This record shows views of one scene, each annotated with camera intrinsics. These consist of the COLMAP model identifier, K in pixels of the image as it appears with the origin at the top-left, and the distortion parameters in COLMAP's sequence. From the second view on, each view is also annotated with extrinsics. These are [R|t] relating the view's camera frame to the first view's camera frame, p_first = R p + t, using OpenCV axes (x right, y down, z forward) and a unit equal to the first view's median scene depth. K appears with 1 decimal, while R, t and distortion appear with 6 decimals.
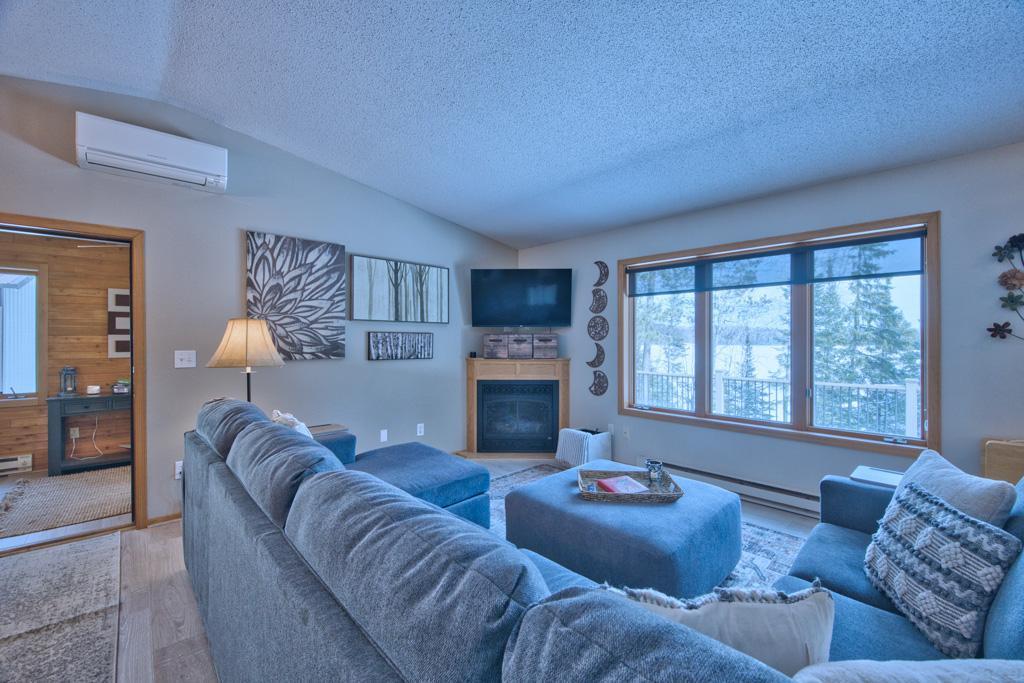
lens RADIAL K [[410.3, 0, 511.0], [0, 410.3, 341.2], [0, 0, 1]] dist [-0.024883, -0.002042]
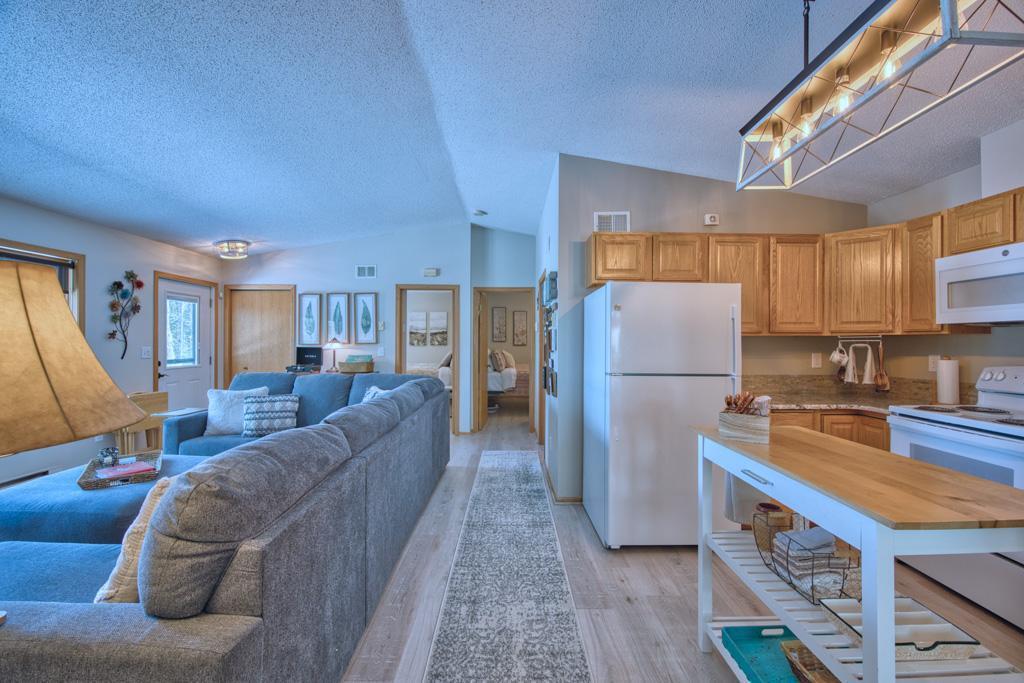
lens RADIAL K [[410.3, 0, 511.9], [0, 410.3, 342.5], [0, 0, 1]] dist [-0.024883, -0.002042]
pose [[-0.736428, -0.004235, 0.676503, -0.684096], [-0.001166, 0.999987, 0.004992, -0.001474], [-0.676515, 0.002887, -0.736423, 0.598129]]
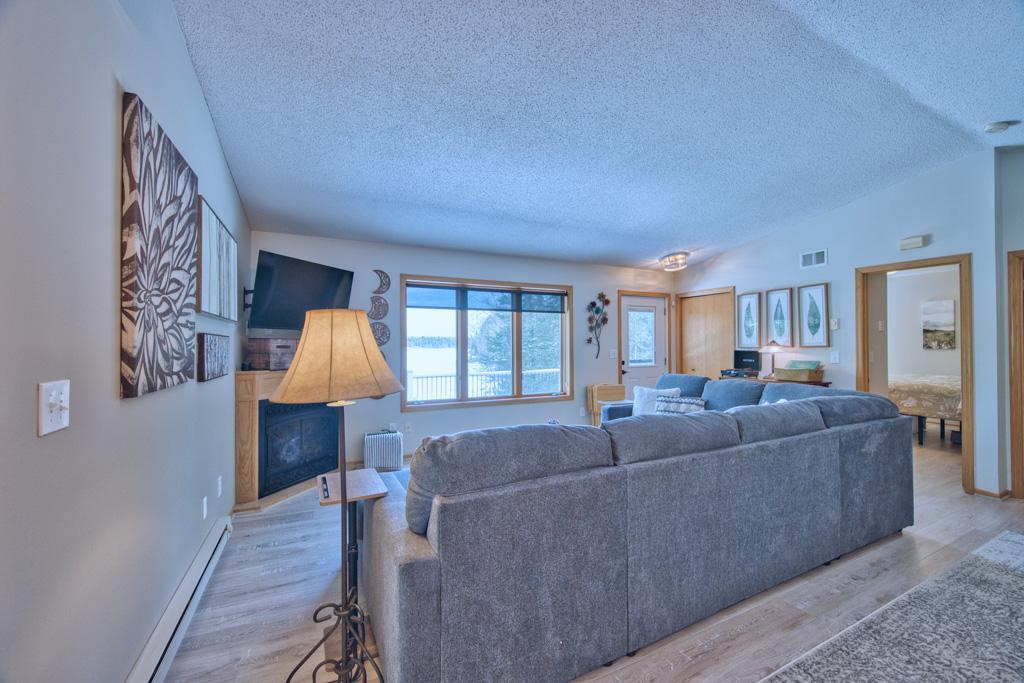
lens RADIAL K [[410.3, 0, 510.8], [0, 410.3, 339.4], [0, 0, 1]] dist [-0.024883, -0.002042]
pose [[0.304300, 0.009387, 0.952530, -0.701412], [0.007313, 0.999899, -0.012190, -0.003208], [-0.952548, 0.010676, 0.304201, 0.376099]]
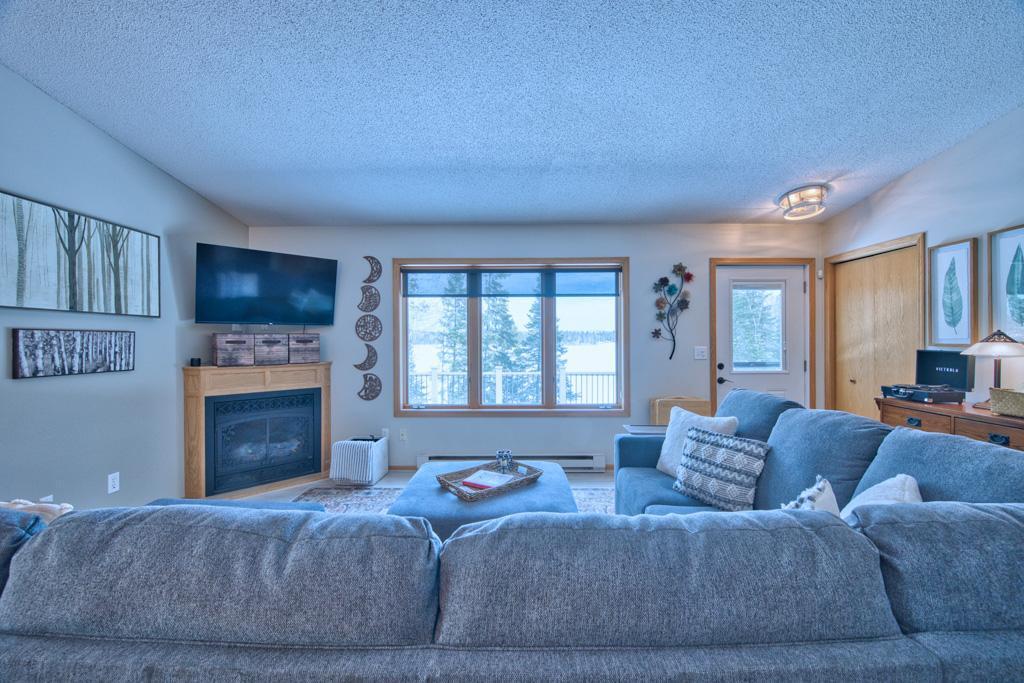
lens RADIAL K [[410.3, 0, 511.9], [0, 410.3, 340.7], [0, 0, 1]] dist [-0.024883, -0.002042]
pose [[0.694574, -0.005769, 0.719399, -0.239963], [0.007325, 0.999973, 0.000948, -0.001253], [-0.719384, 0.004611, 0.694597, 0.123637]]
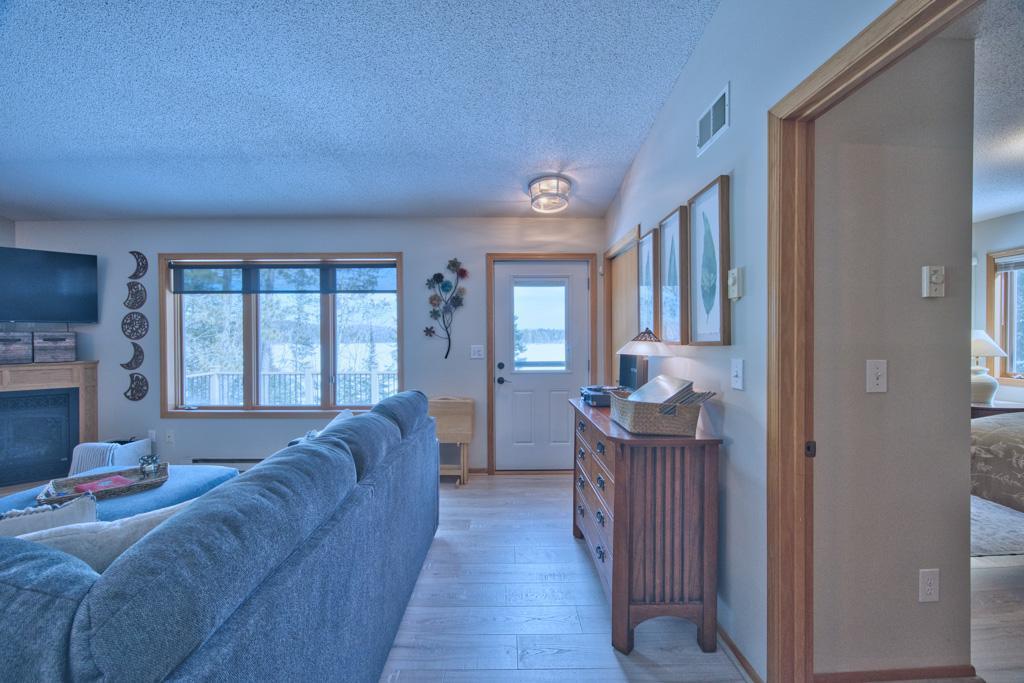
lens RADIAL K [[410.3, 0, 511.3], [0, 410.3, 340.2], [0, 0, 1]] dist [-0.024883, -0.002042]
pose [[0.672287, -0.007696, 0.740250, 0.121529], [0.006474, 0.999969, 0.004517, 0.001380], [-0.740262, 0.001755, 0.672316, -0.208803]]
